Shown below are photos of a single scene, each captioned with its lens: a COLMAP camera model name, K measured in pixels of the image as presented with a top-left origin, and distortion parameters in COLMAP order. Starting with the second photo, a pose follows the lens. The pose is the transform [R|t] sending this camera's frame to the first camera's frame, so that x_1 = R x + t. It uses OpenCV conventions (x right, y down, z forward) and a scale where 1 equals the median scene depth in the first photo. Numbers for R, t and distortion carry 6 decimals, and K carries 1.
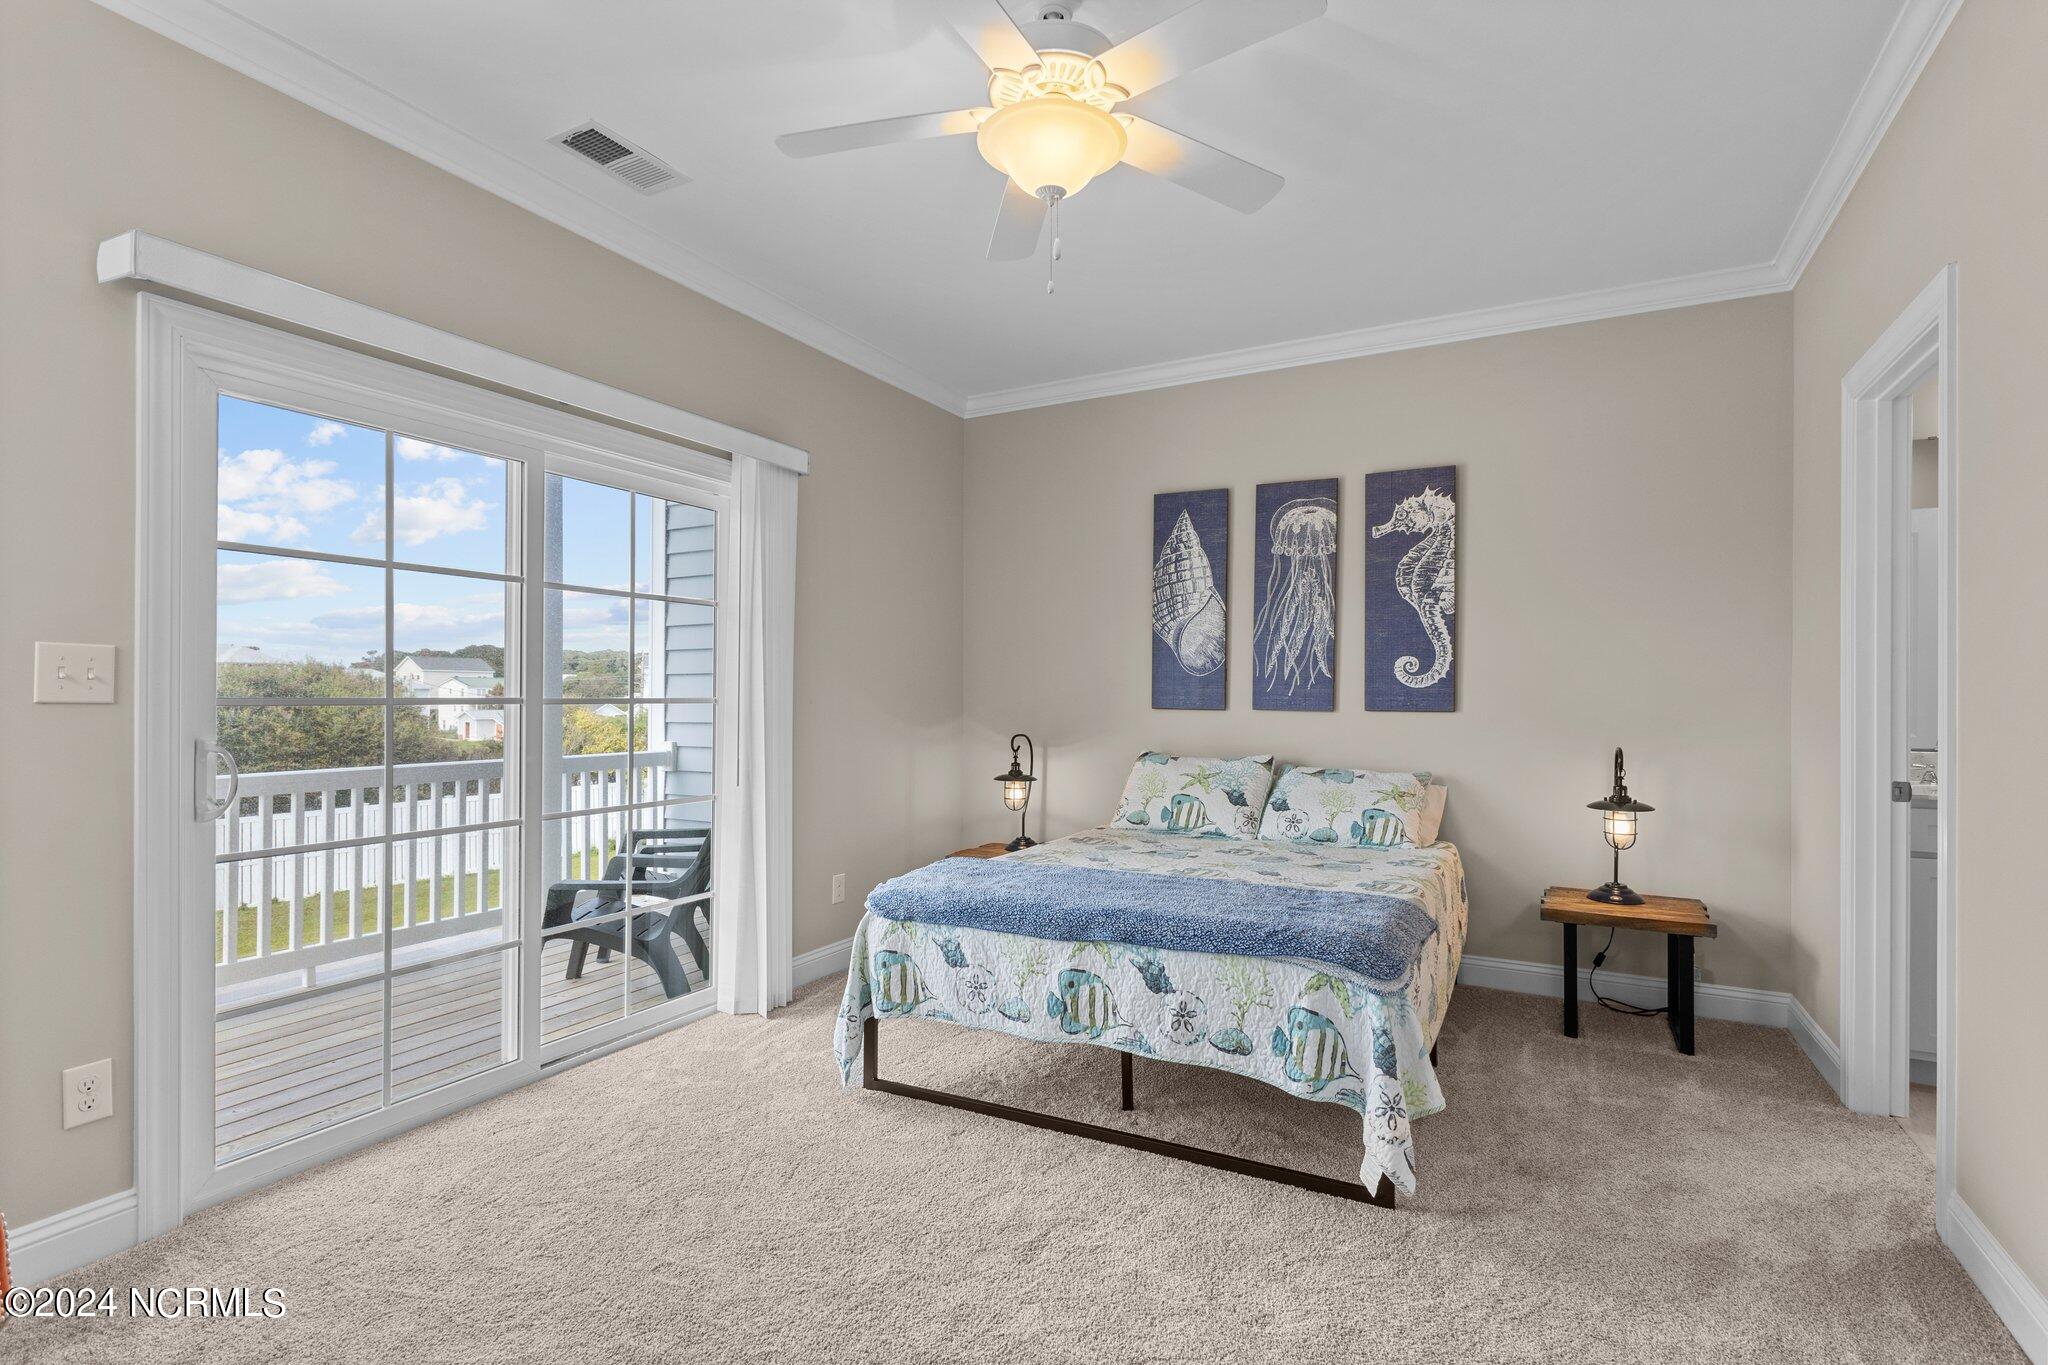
lens RADIAL K [[988.6, 0, 1026.2], [0, 988.6, 679.0], [0, 0, 1]] dist [0.013330, 0.001246]
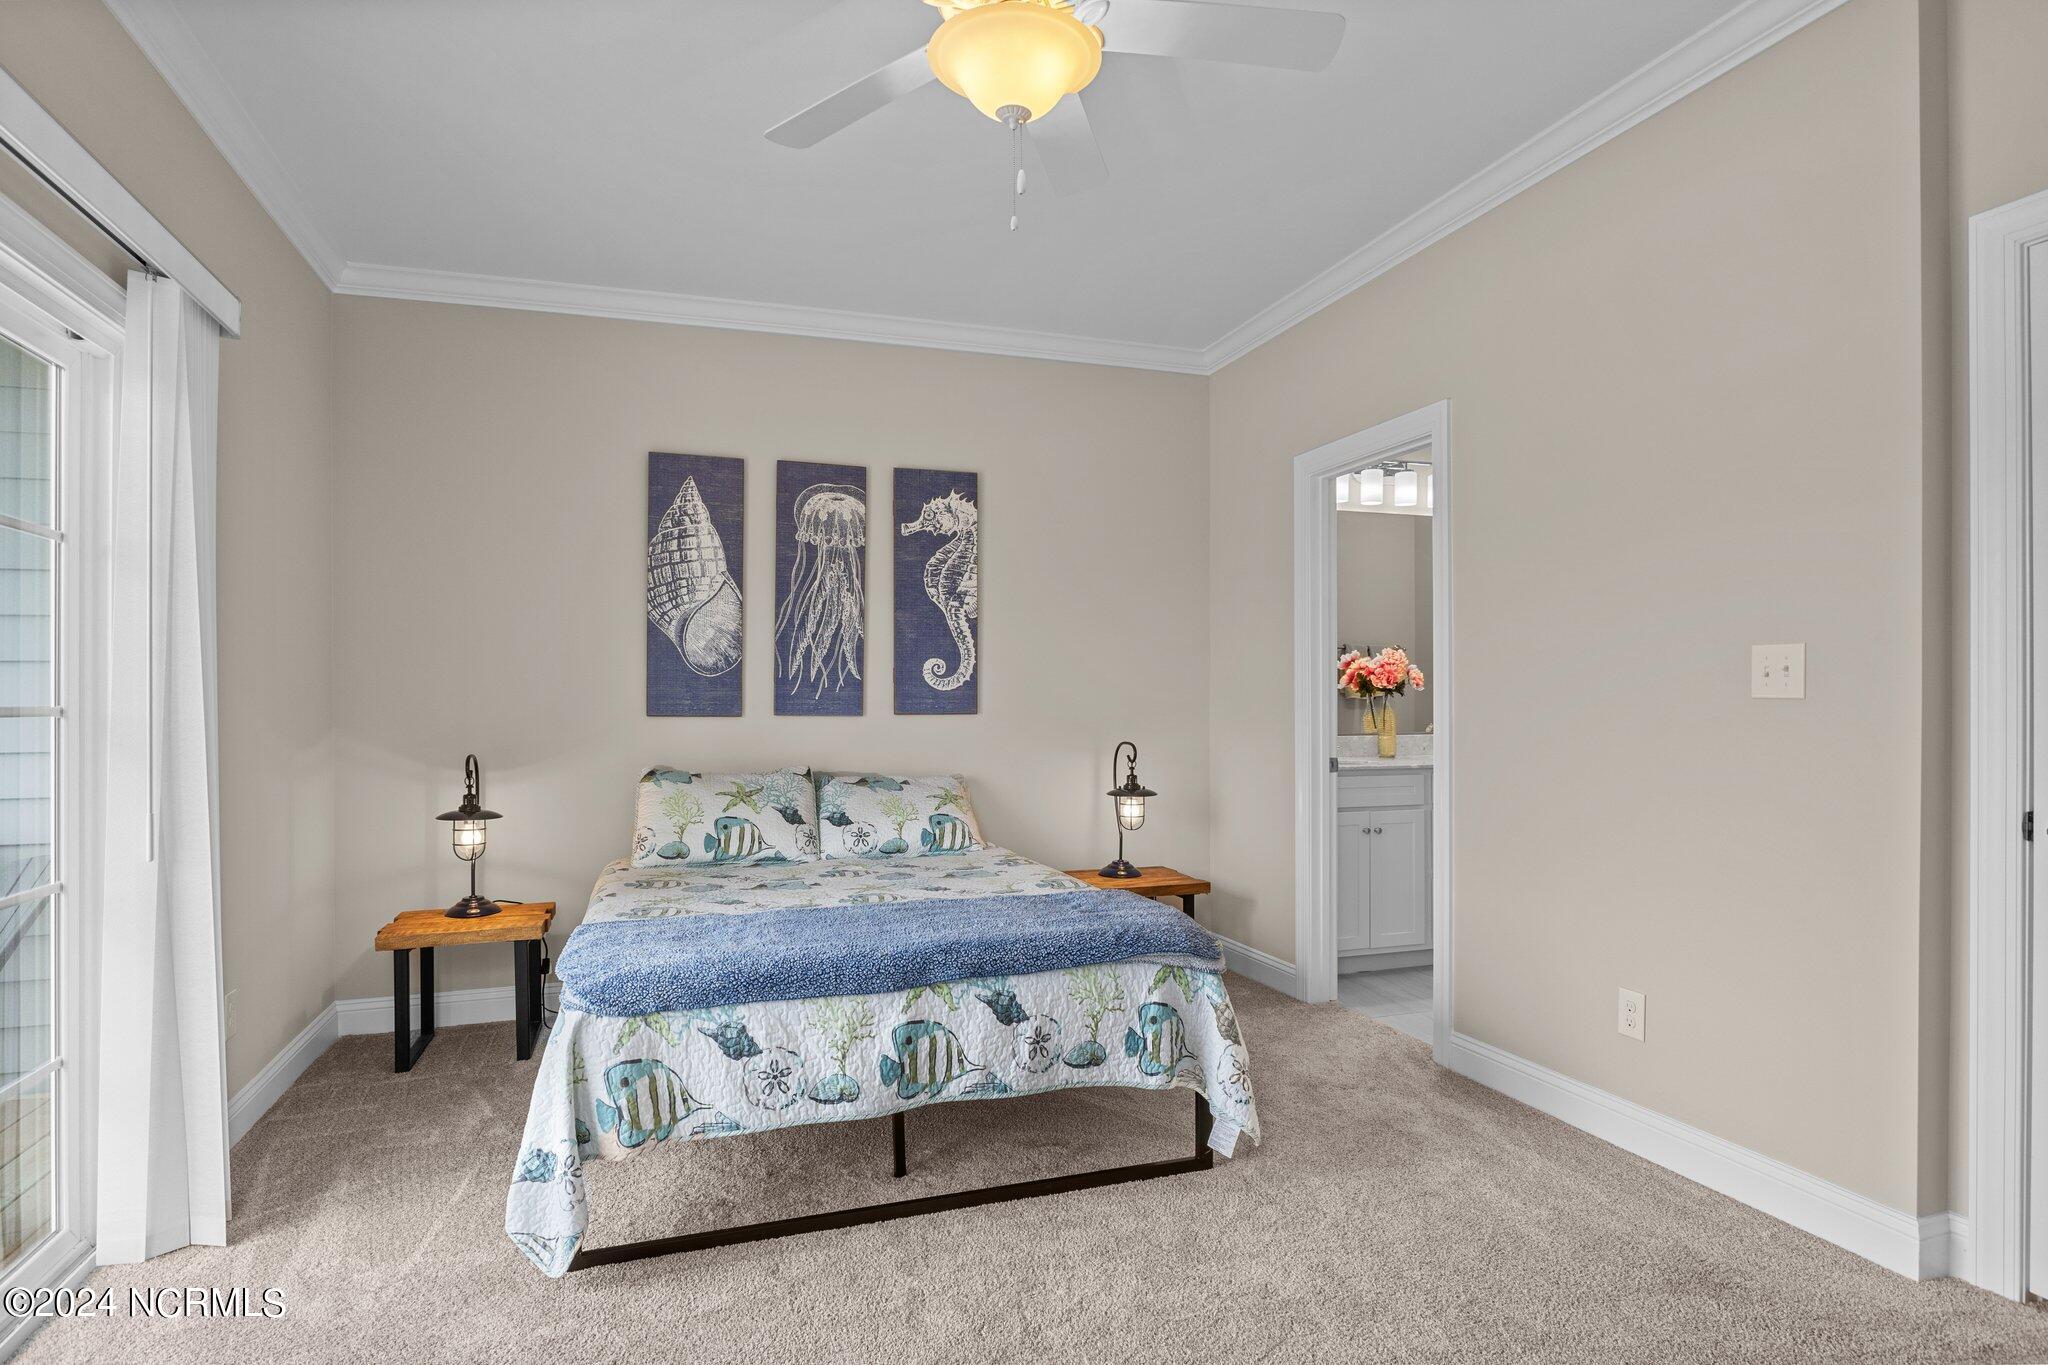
lens RADIAL K [[1114.3, 0, 1015.8], [0, 1114.3, 680.0], [0, 0, 1]] dist [-0.000323, -0.001686]
pose [[0.689888, 0.006346, 0.723889, -0.508250], [-0.006318, 0.999976, -0.002745, 0.001740], [-0.723889, -0.002680, 0.689911, 0.239964]]
